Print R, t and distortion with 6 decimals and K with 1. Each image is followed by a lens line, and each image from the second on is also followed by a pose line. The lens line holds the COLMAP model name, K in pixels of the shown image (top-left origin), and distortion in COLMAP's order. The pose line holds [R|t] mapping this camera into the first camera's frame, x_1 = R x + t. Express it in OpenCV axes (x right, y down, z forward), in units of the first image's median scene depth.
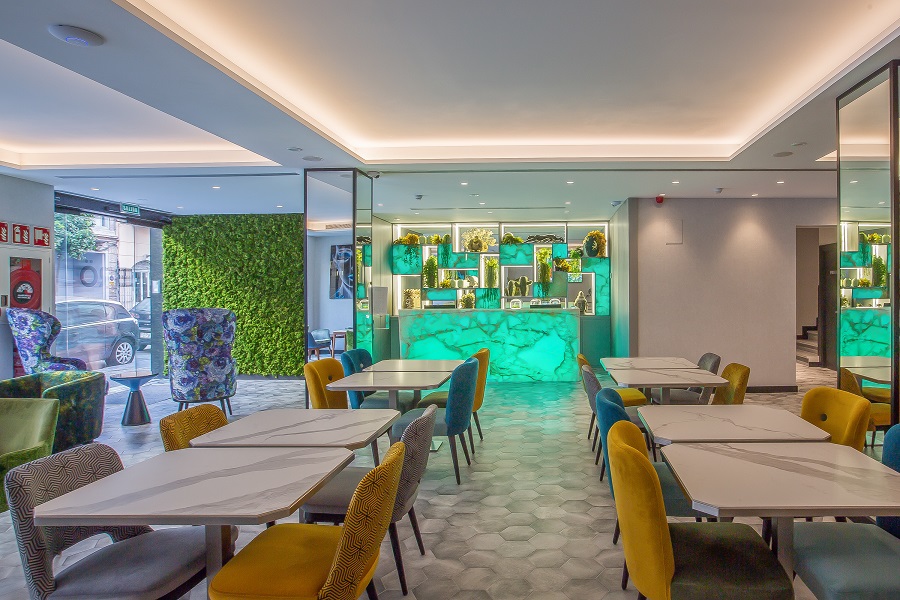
lens RADIAL K [[461.3, 0, 450.0], [0, 461.3, 300.0], [0, 0, 1]] dist [-0.058696, 0.037297]
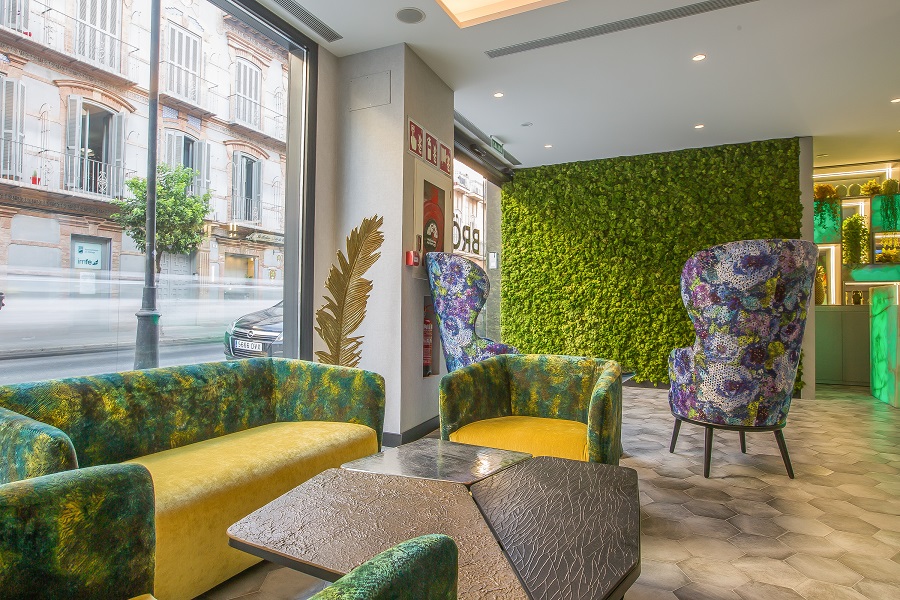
lens RADIAL K [[461.3, 0, 450.0], [0, 461.3, 300.0], [0, 0, 1]] dist [-0.058696, 0.037297]
pose [[0.907962, 0.005440, -0.419018, -0.377399], [-0.012139, 0.999838, -0.013324, 0.052371], [0.418878, 0.017184, 0.907880, 0.231663]]
